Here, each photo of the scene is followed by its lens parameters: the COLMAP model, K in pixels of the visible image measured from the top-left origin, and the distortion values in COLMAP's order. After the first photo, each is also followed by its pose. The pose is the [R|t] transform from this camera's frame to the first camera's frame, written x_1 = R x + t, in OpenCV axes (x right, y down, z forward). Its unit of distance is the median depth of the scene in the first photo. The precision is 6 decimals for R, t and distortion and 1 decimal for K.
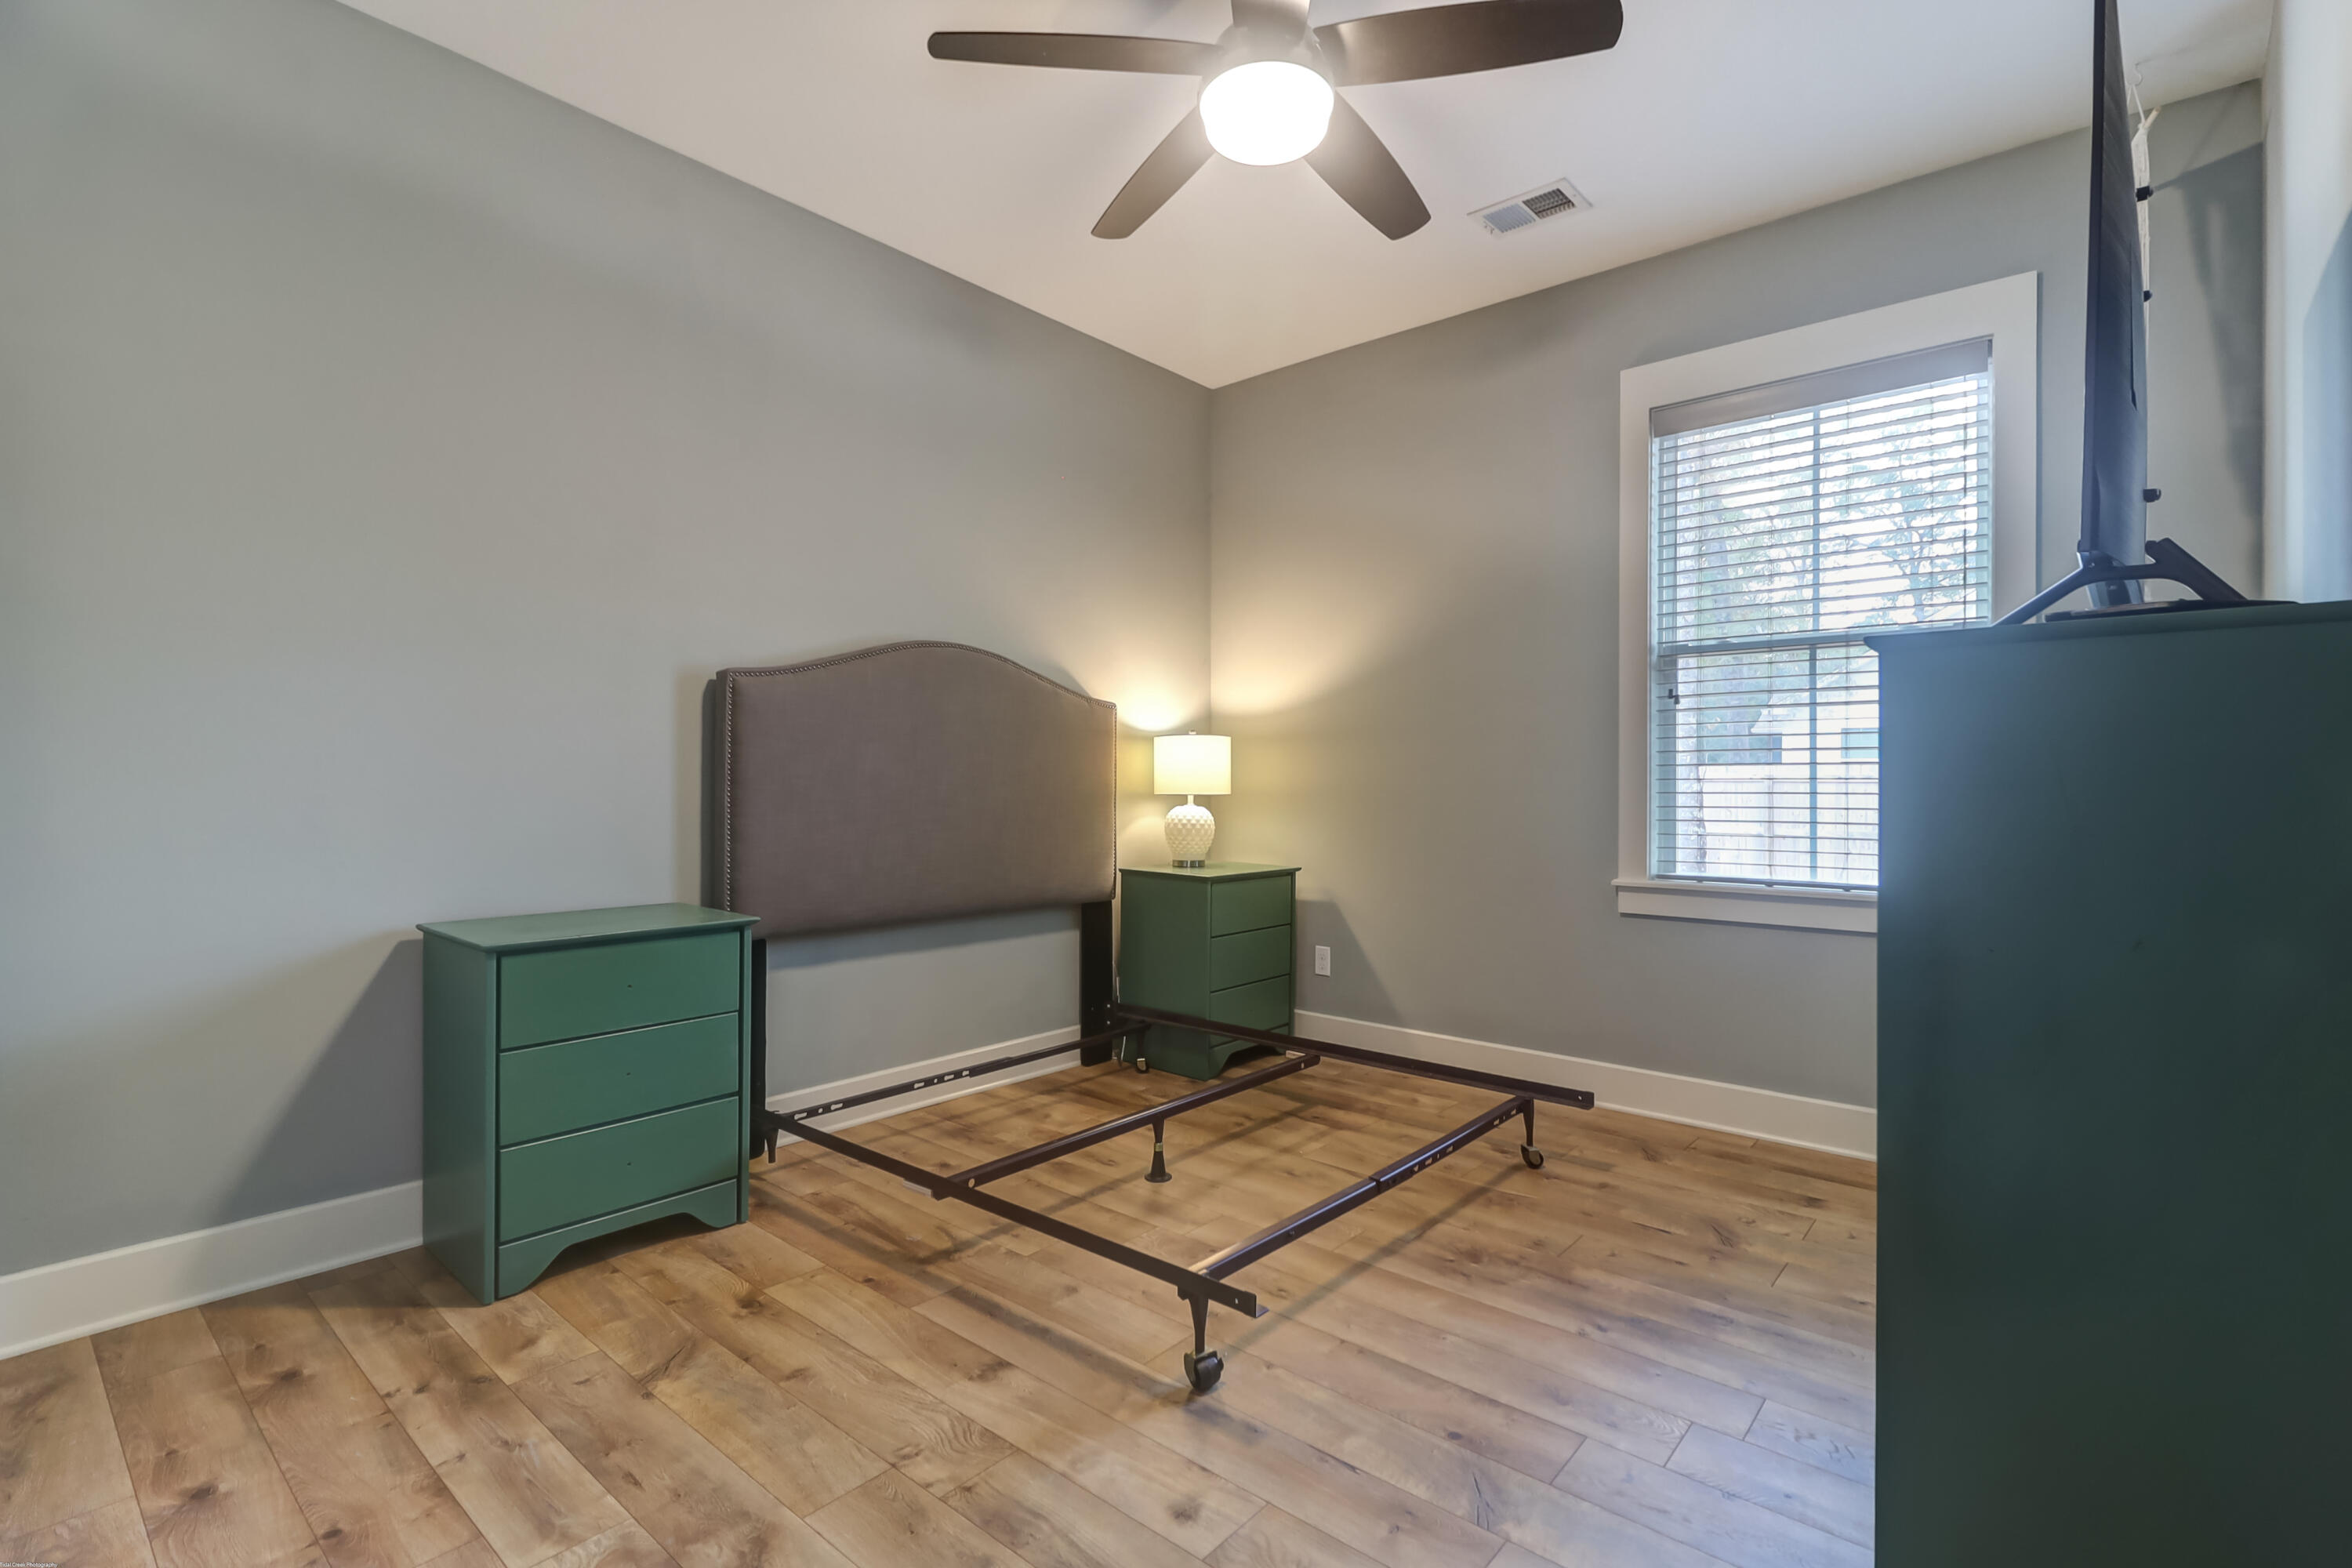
lens RADIAL K [[1073.9, 0, 1186.2], [0, 1073.9, 783.1], [0, 0, 1]] dist [0.019195, -0.014032]
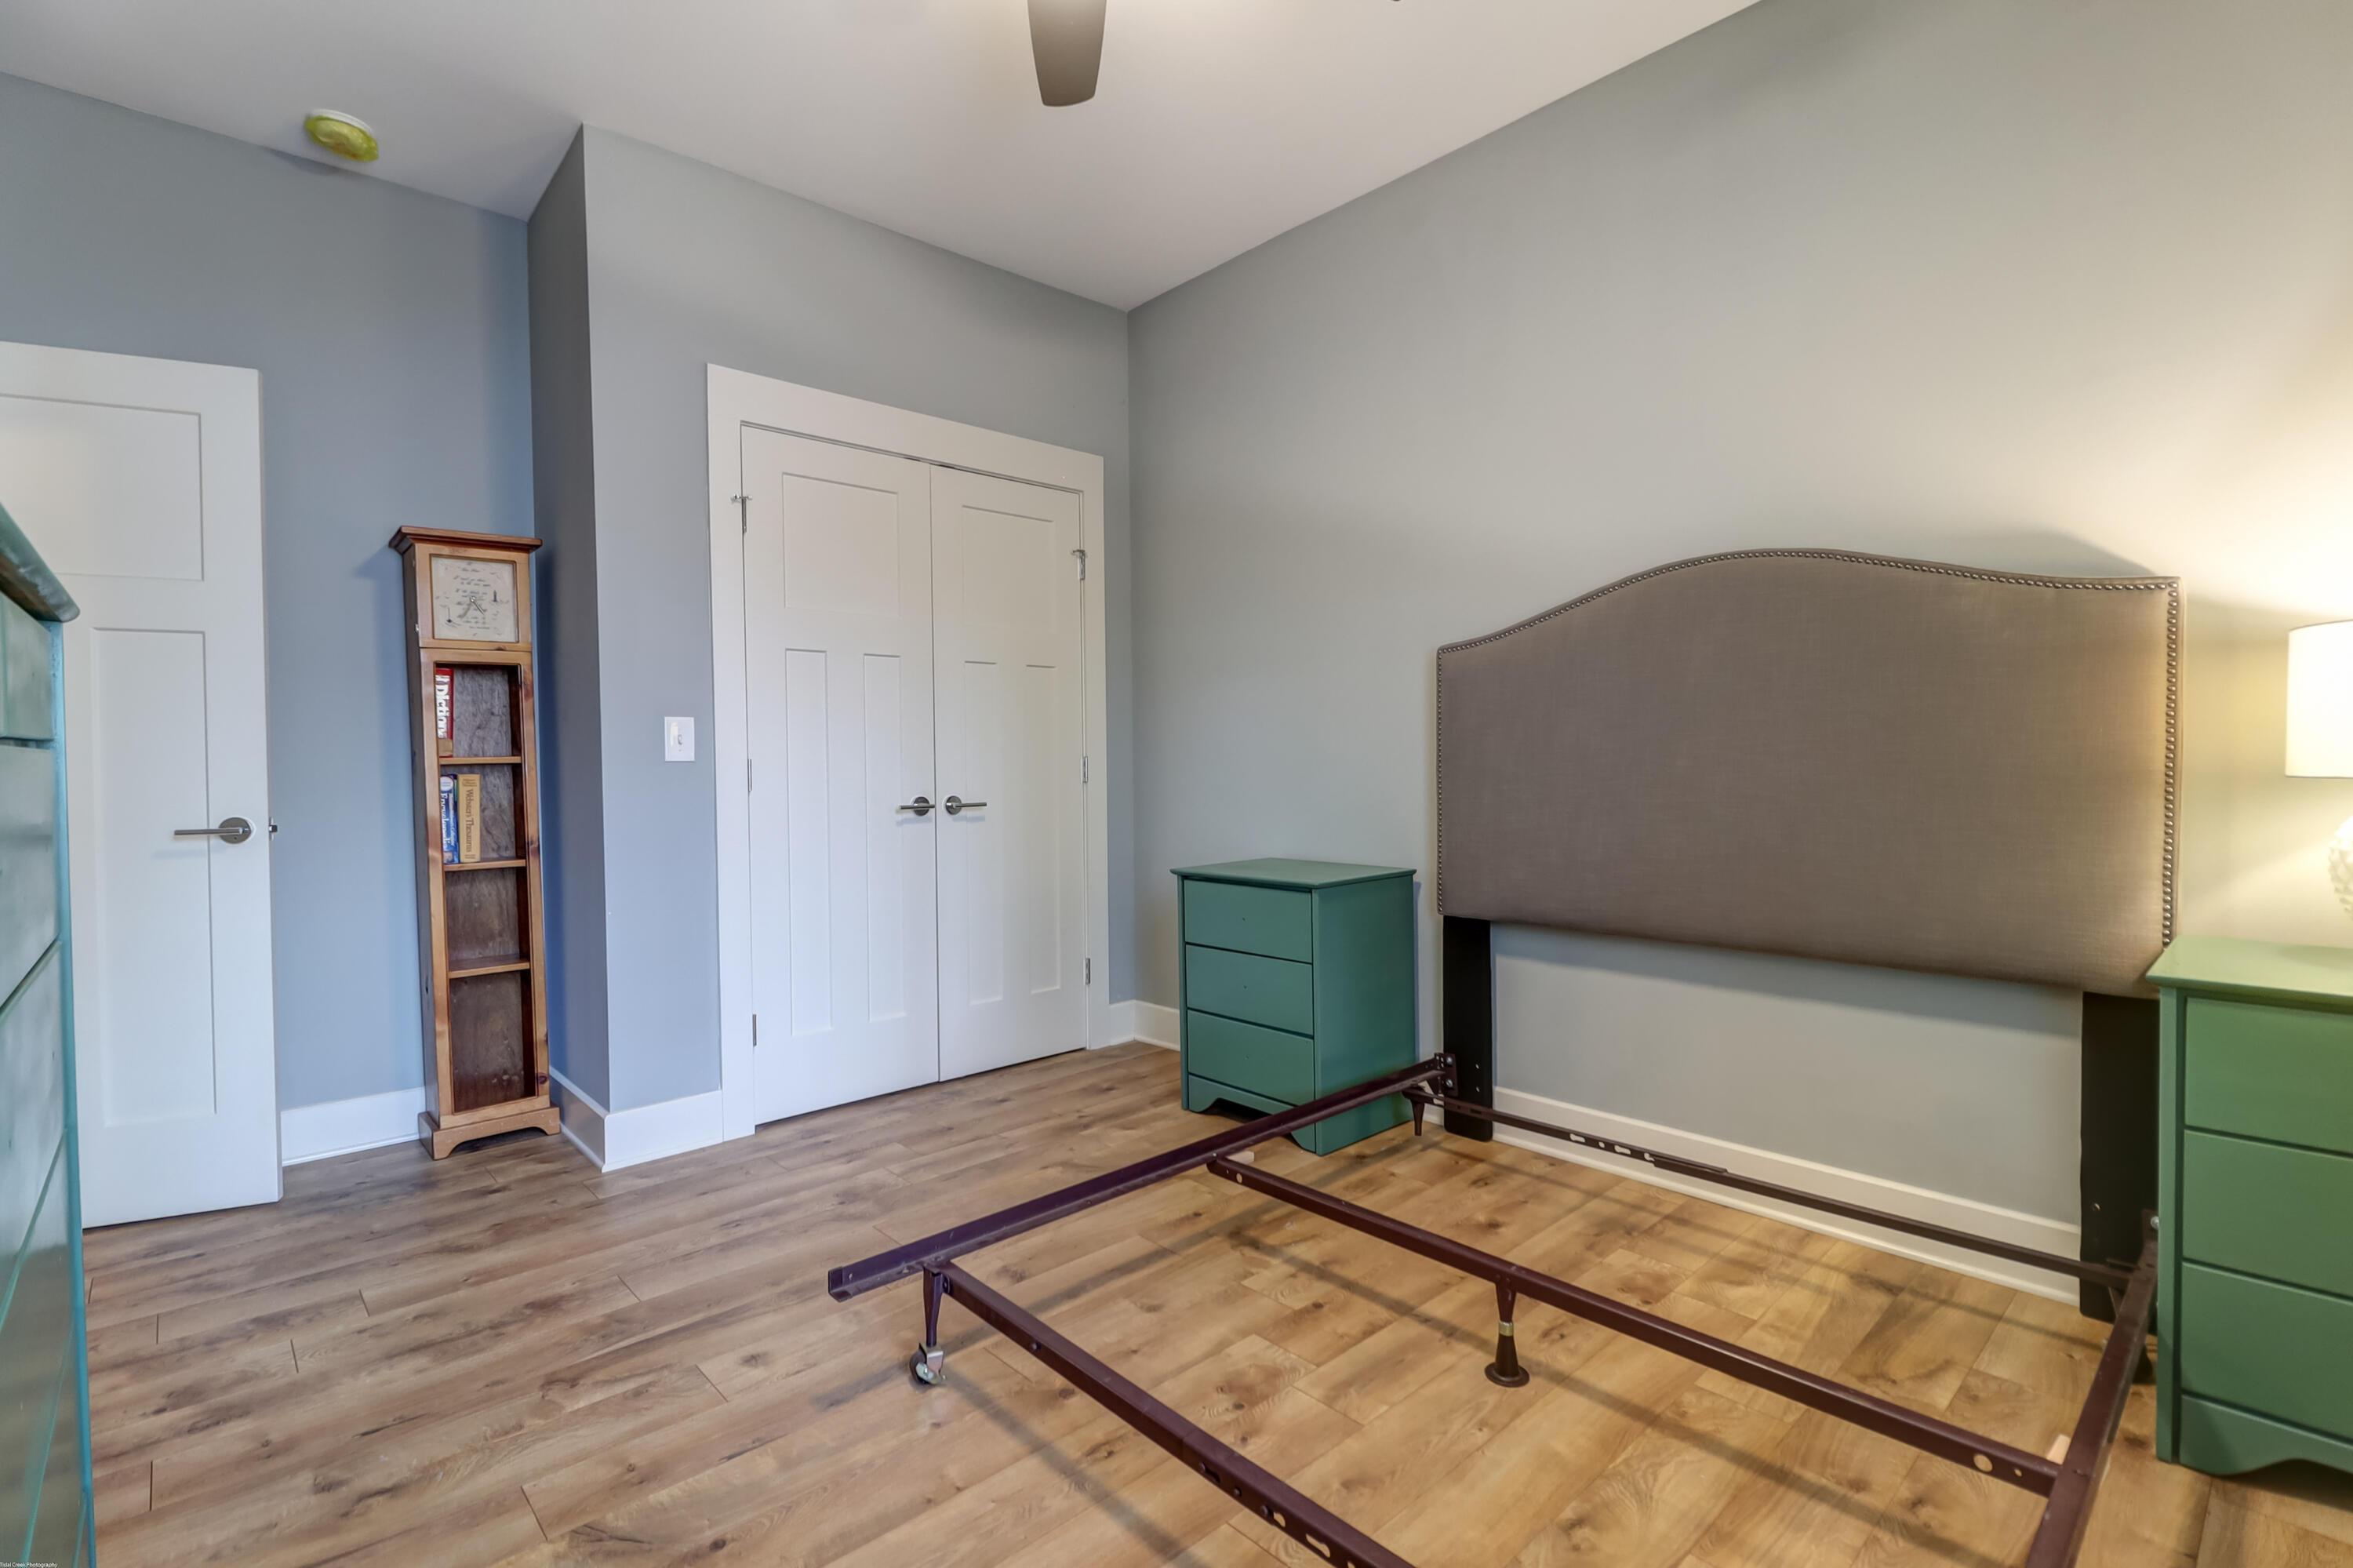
lens RADIAL K [[1074.4, 0, 1186.7], [0, 1074.4, 783.1], [0, 0, 1]] dist [0.019195, -0.014032]
pose [[-0.111089, 0.018993, -0.993629, 0.633837], [0.009020, 0.999795, 0.018102, 0.002629], [0.993770, -0.006952, -0.111238, 0.898898]]
